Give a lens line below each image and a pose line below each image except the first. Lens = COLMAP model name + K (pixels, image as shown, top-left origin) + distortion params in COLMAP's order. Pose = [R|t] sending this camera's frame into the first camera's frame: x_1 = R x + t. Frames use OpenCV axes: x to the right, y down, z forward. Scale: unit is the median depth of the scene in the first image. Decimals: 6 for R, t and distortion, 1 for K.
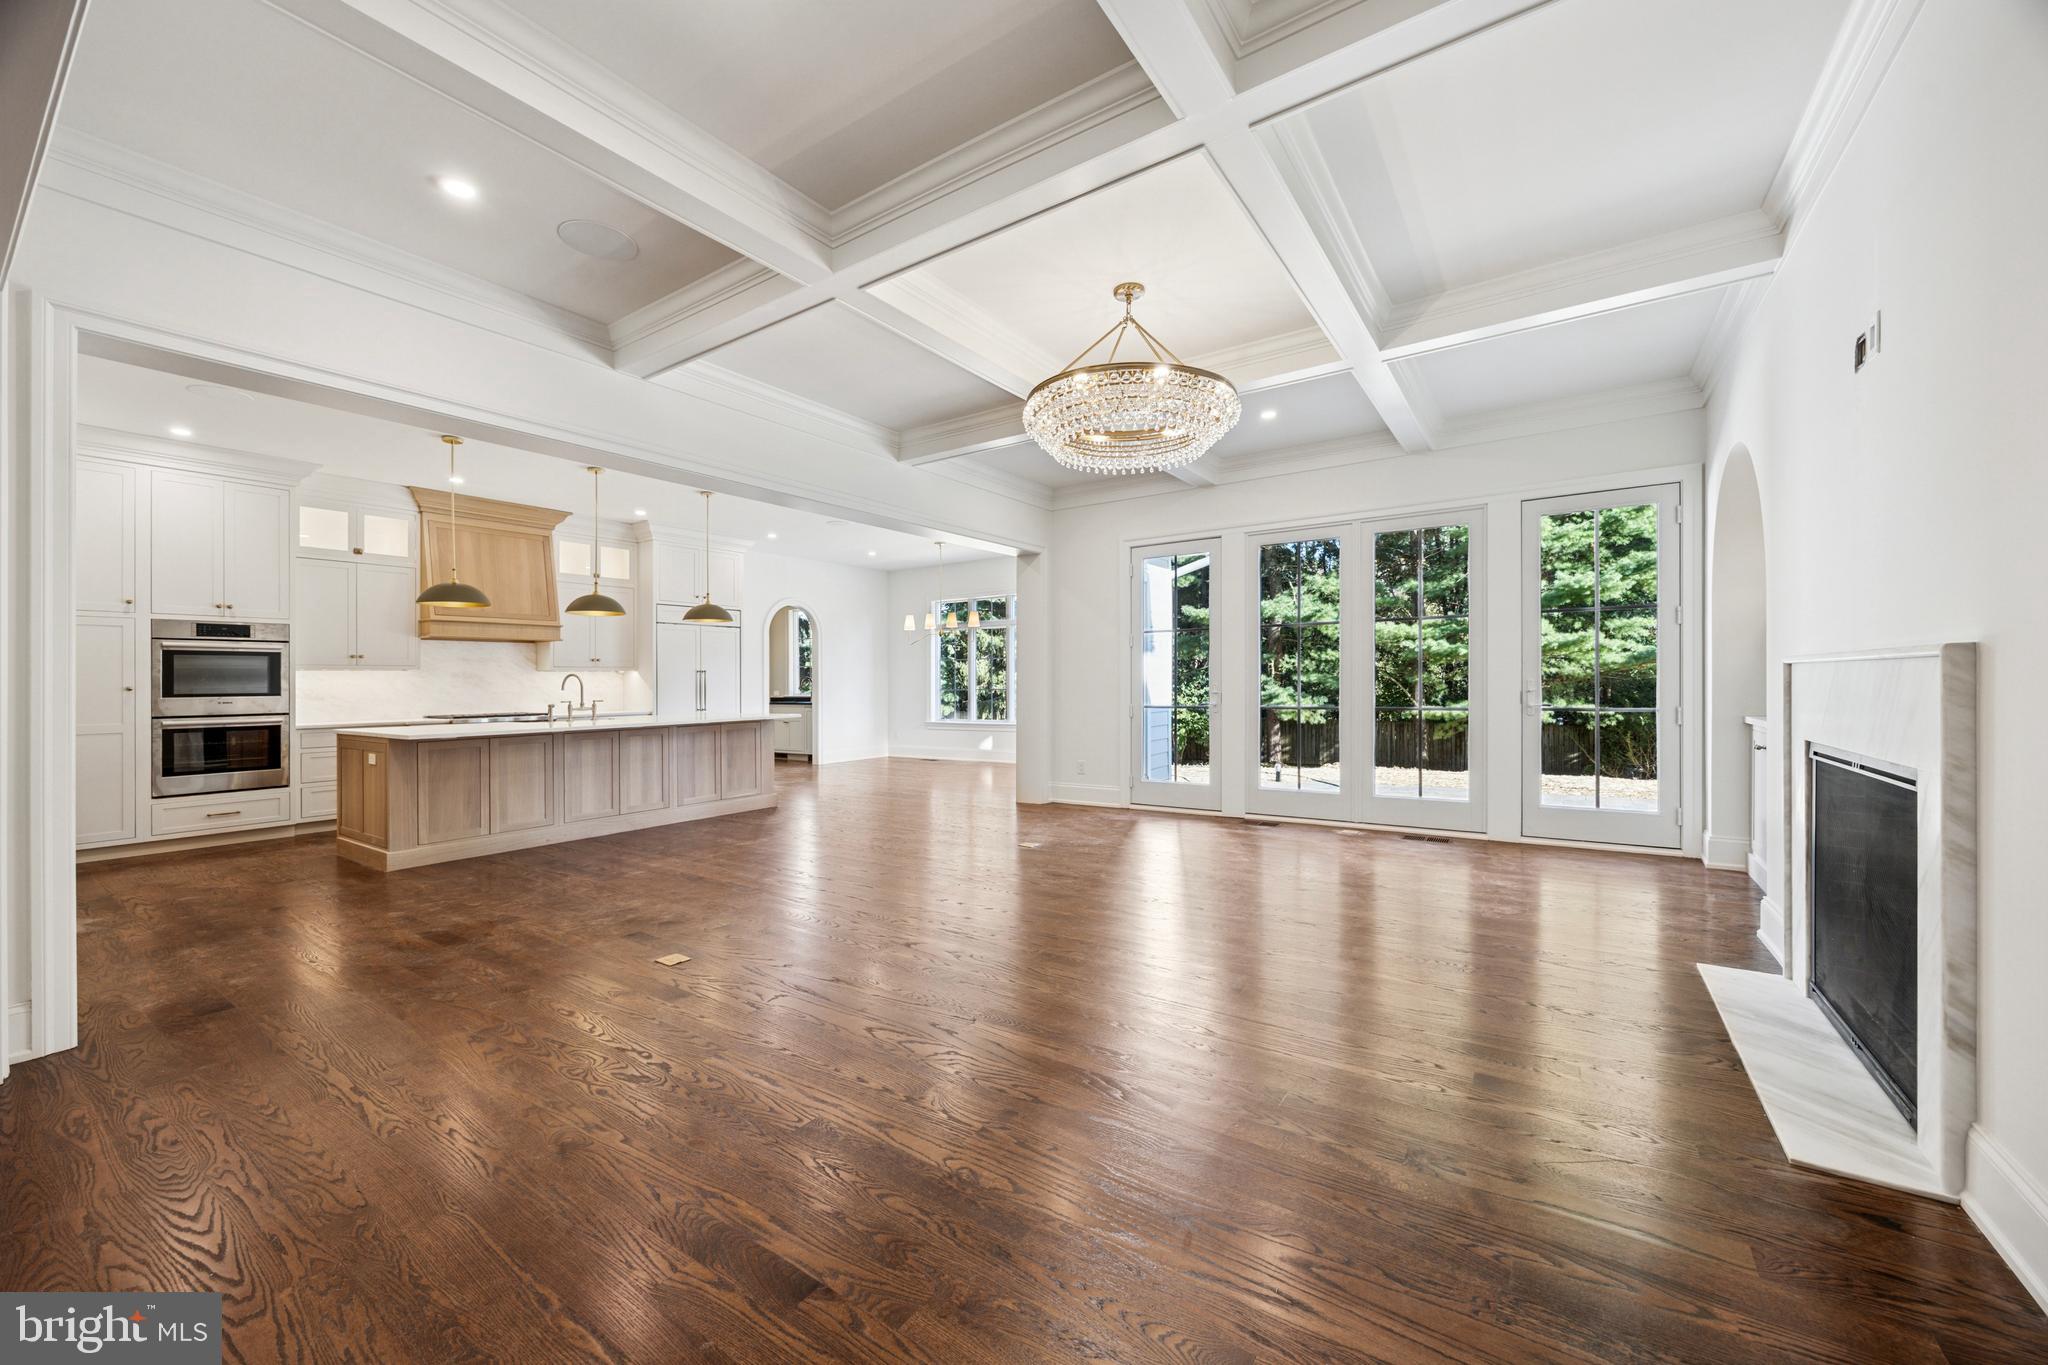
lens RADIAL K [[785.1, 0, 1024.0], [0, 785.1, 682.5], [0, 0, 1]] dist [-0.001105, -0.000082]
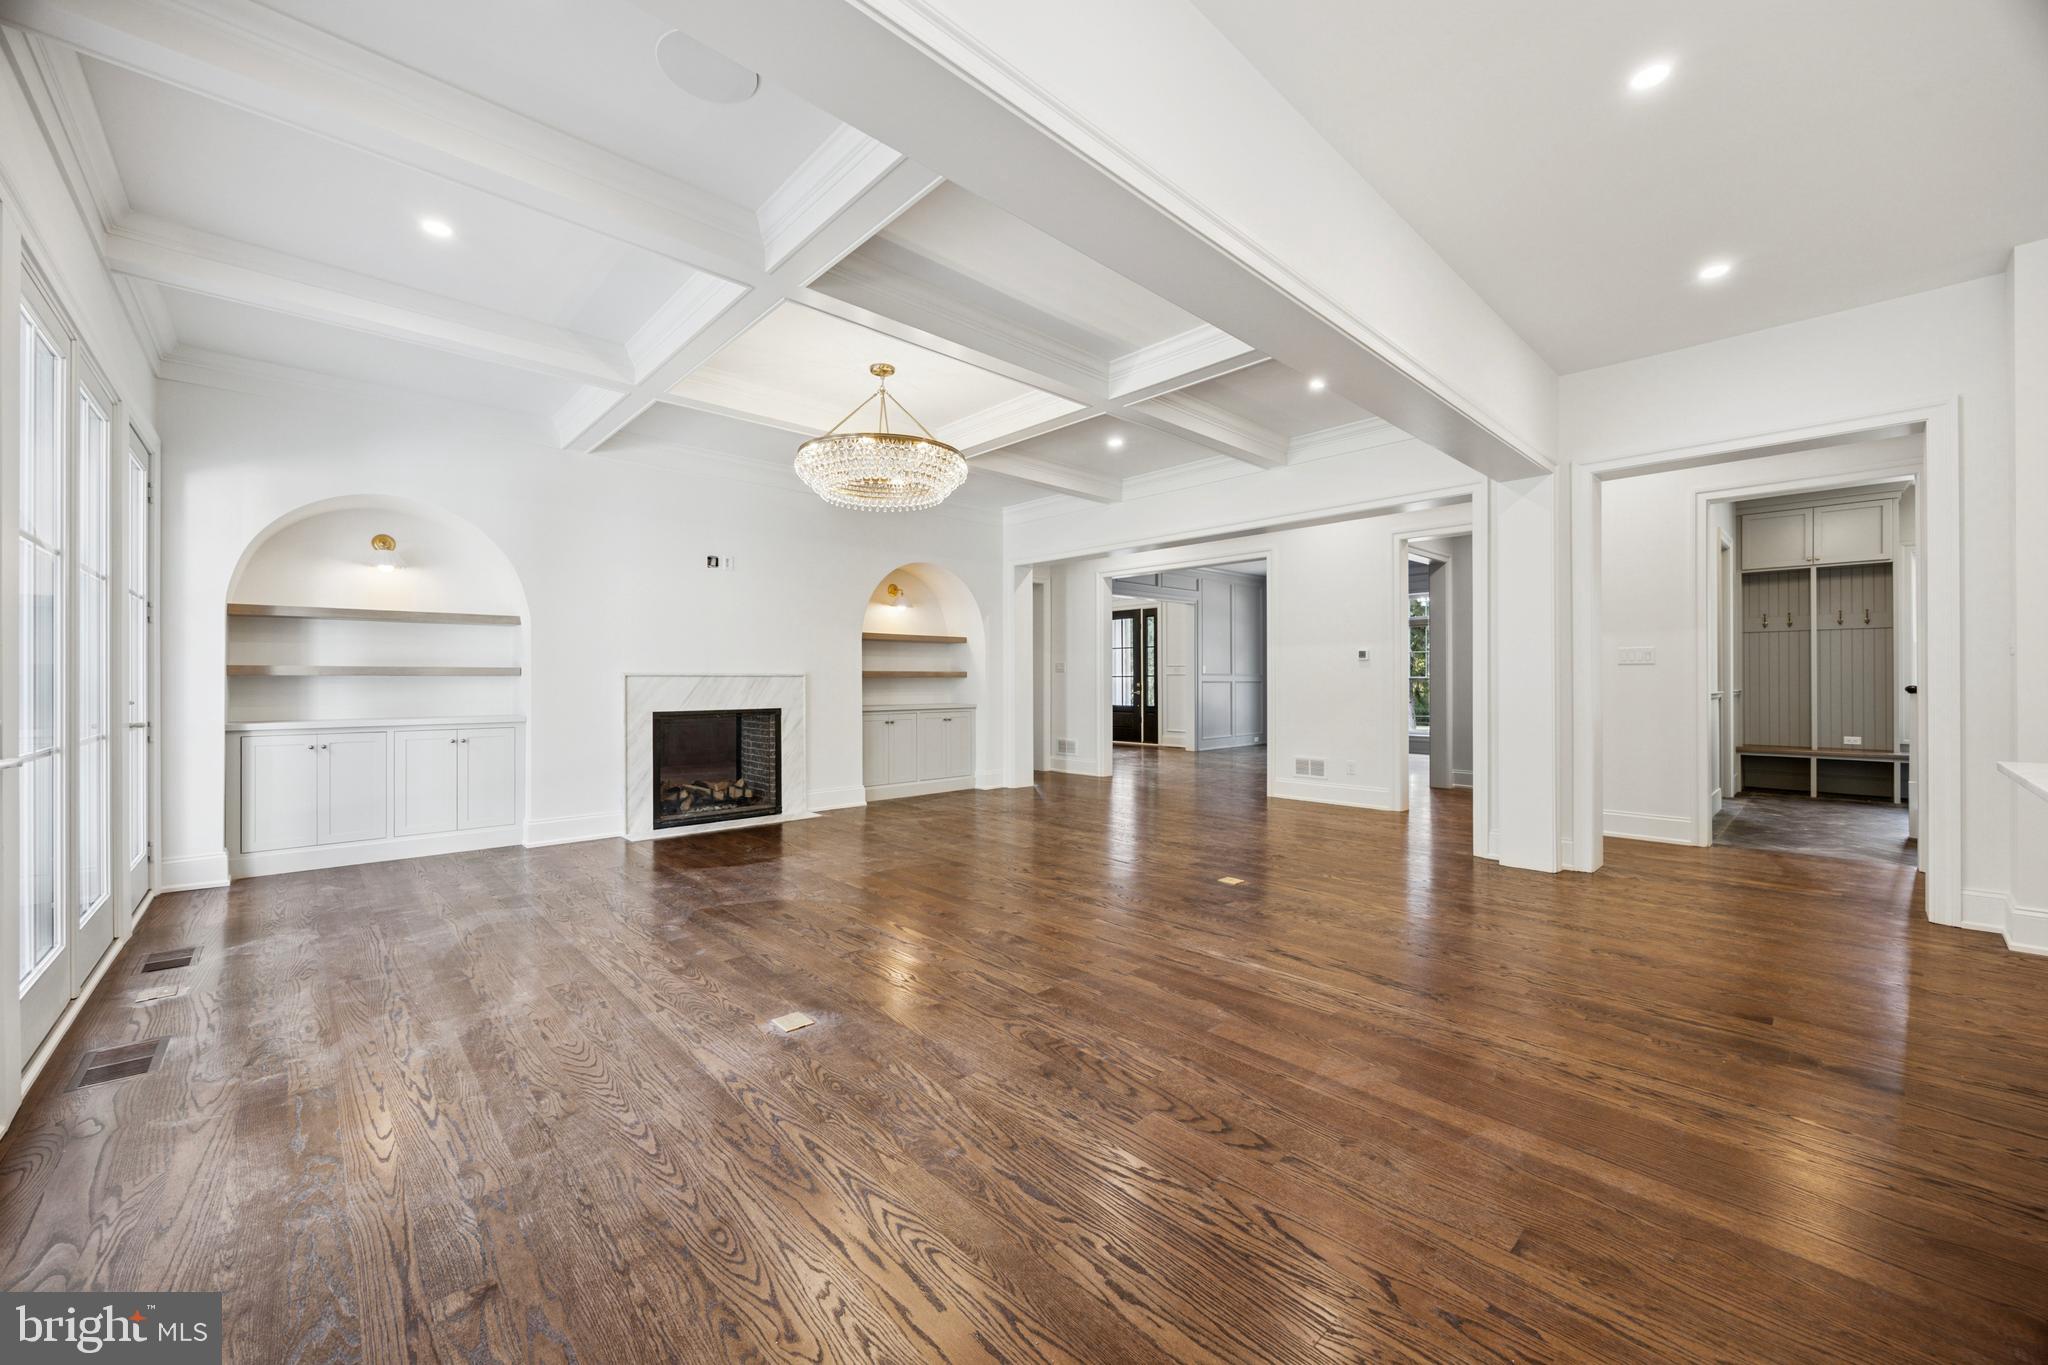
lens RADIAL K [[785.1, 0, 1024.0], [0, 785.1, 682.5], [0, 0, 1]] dist [-0.001105, -0.000082]
pose [[-0.977563, 0.015367, 0.210083, -0.208076], [0.015754, 0.999876, 0.000168, 0.004794], [-0.210055, 0.003473, -0.977683, 1.315173]]
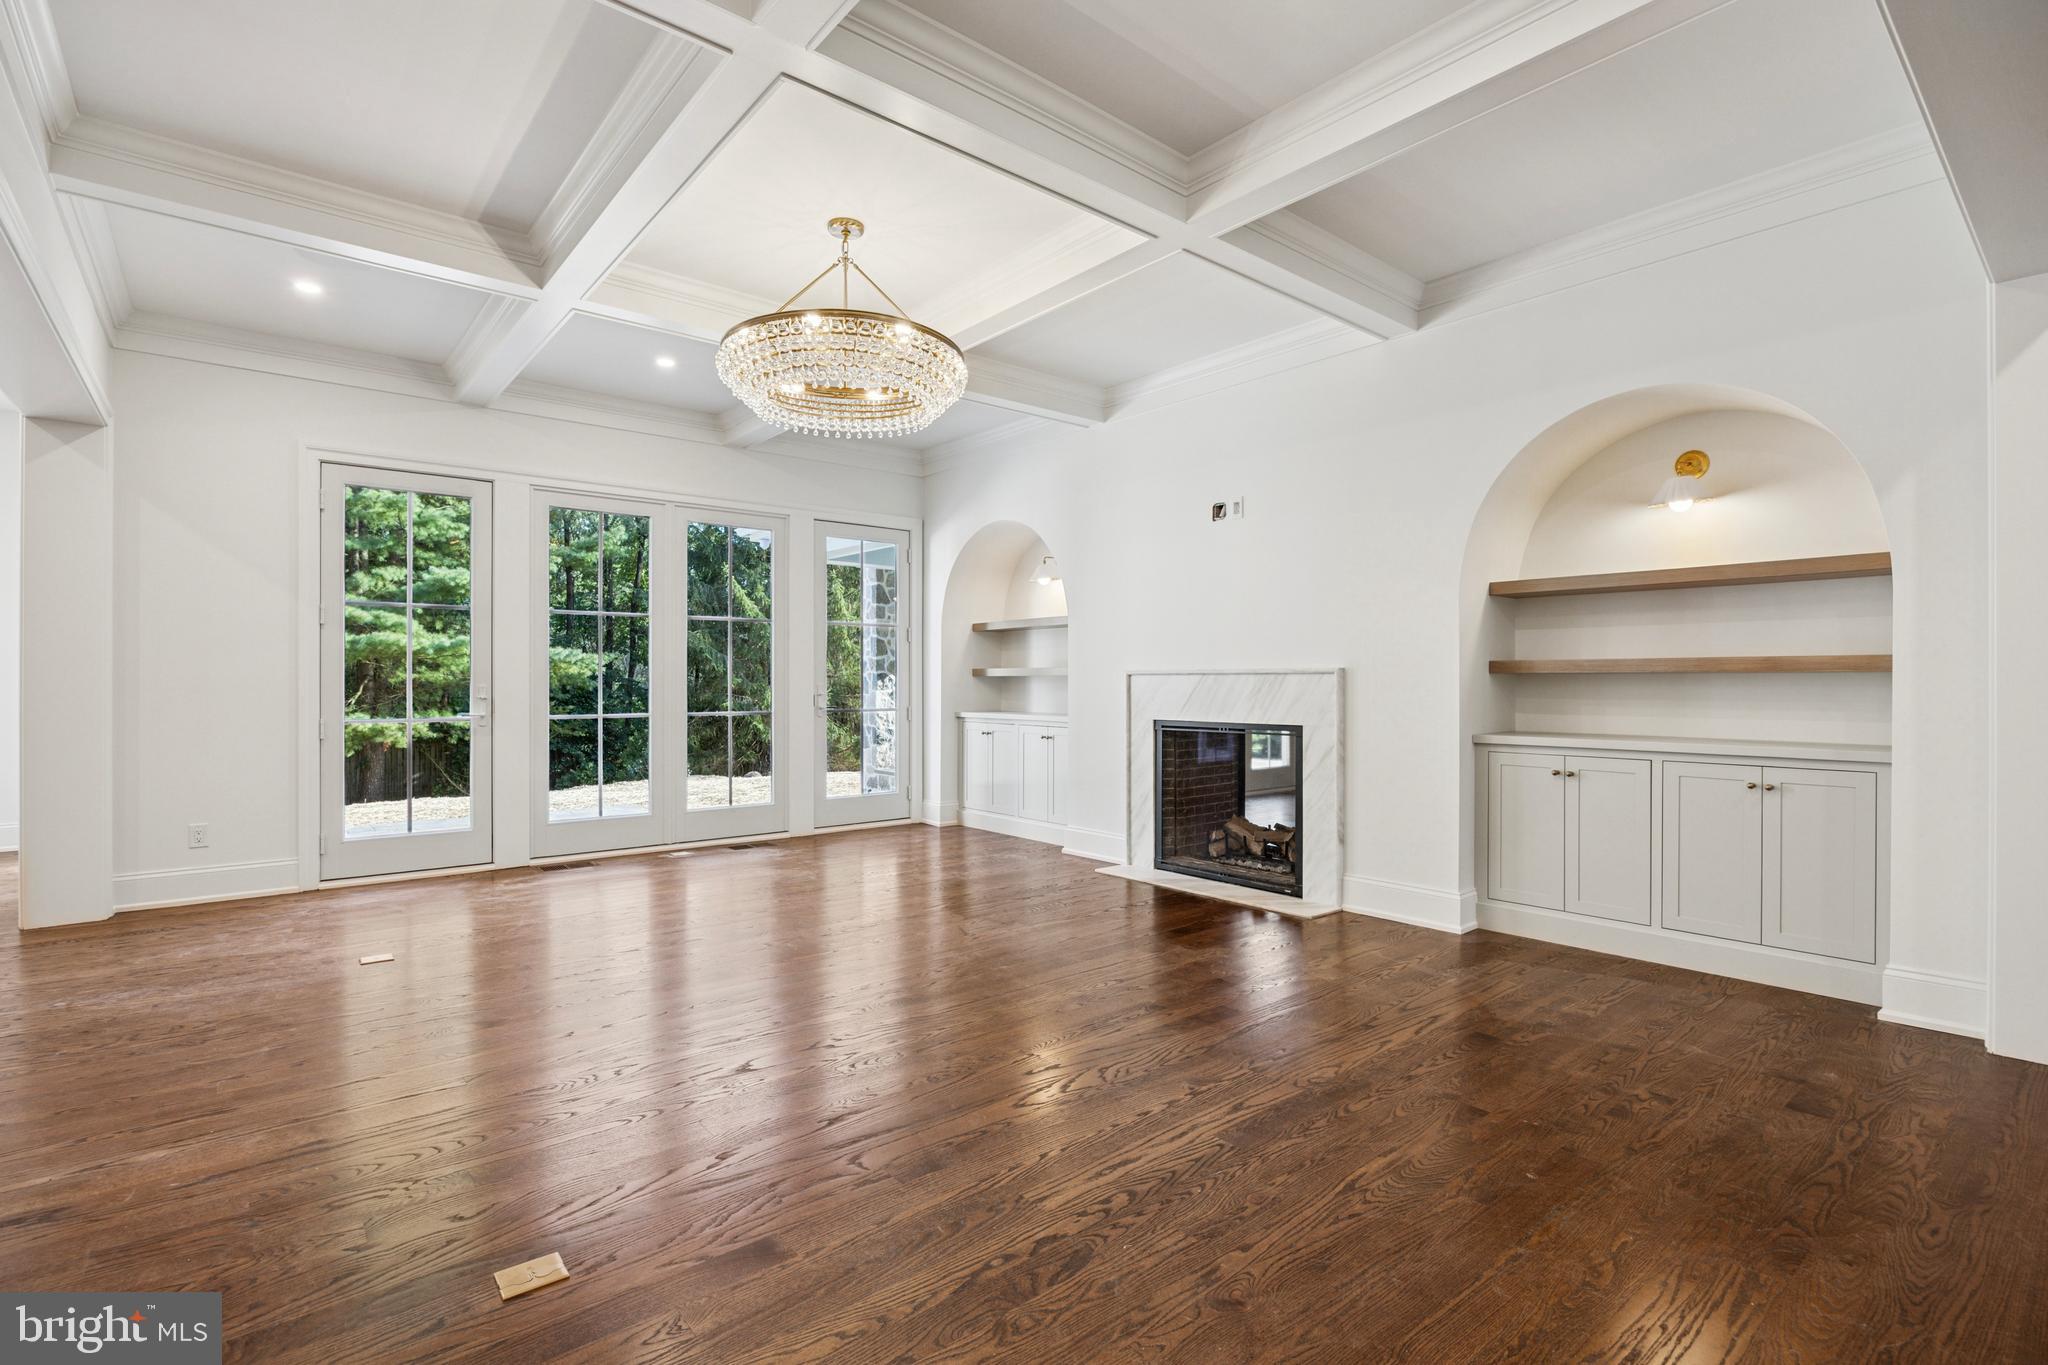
lens RADIAL K [[948.0, 0, 1037.6], [0, 948.0, 692.6], [0, 0, 1]] dist [-0.018281, 0.000501]
pose [[0.267184, 0.001872, 0.963644, -0.485750], [-0.002243, 0.999997, -0.001320, 0.008652], [-0.963643, -0.001809, 0.267188, 0.312012]]
